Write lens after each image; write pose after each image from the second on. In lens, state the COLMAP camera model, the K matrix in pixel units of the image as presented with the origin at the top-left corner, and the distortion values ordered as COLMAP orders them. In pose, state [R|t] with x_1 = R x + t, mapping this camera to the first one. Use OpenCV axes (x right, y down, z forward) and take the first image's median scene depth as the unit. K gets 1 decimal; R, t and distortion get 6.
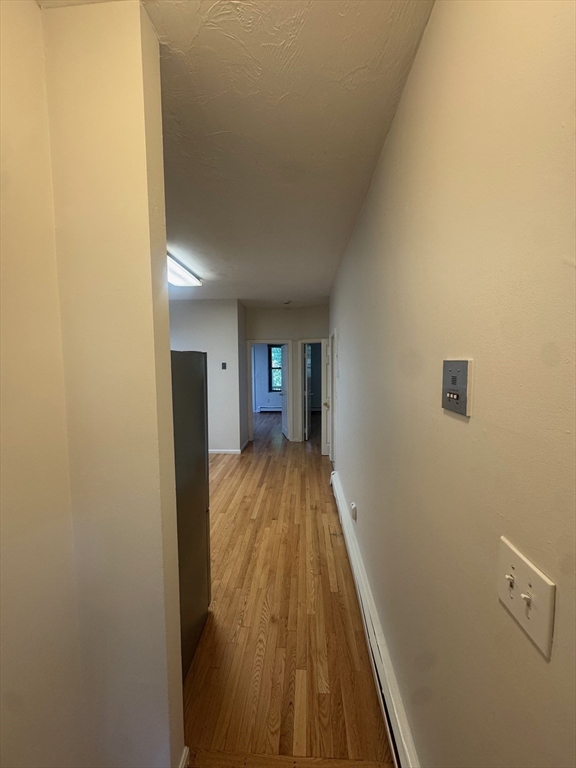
lens RADIAL K [[309.0, 0, 288.0], [0, 309.0, 384.0], [0, 0, 1]] dist [0.000303, 0.000012]
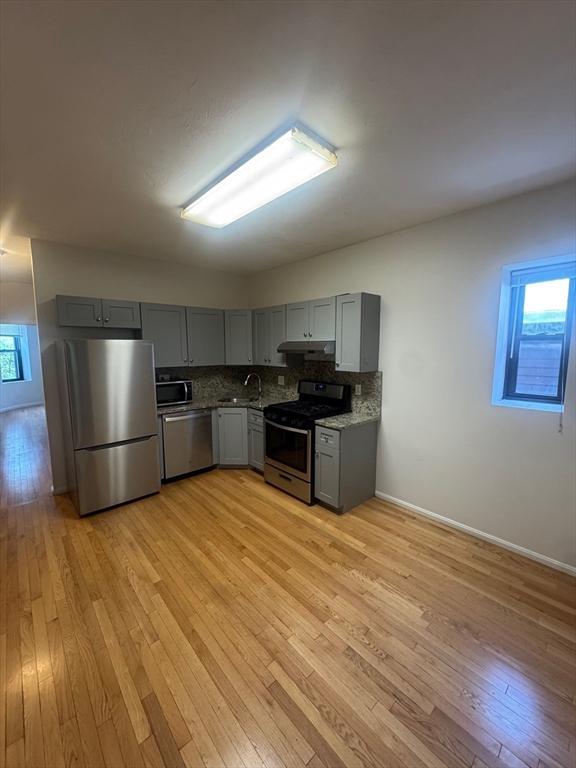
lens RADIAL K [[309.0, 0, 288.0], [0, 309.0, 384.0], [0, 0, 1]] dist [0.000303, 0.000012]
pose [[-0.705714, 0.088631, -0.702931, 0.013027], [-0.049532, 0.983545, 0.173741, -0.115257], [0.706763, 0.157429, -0.689712, 1.645619]]
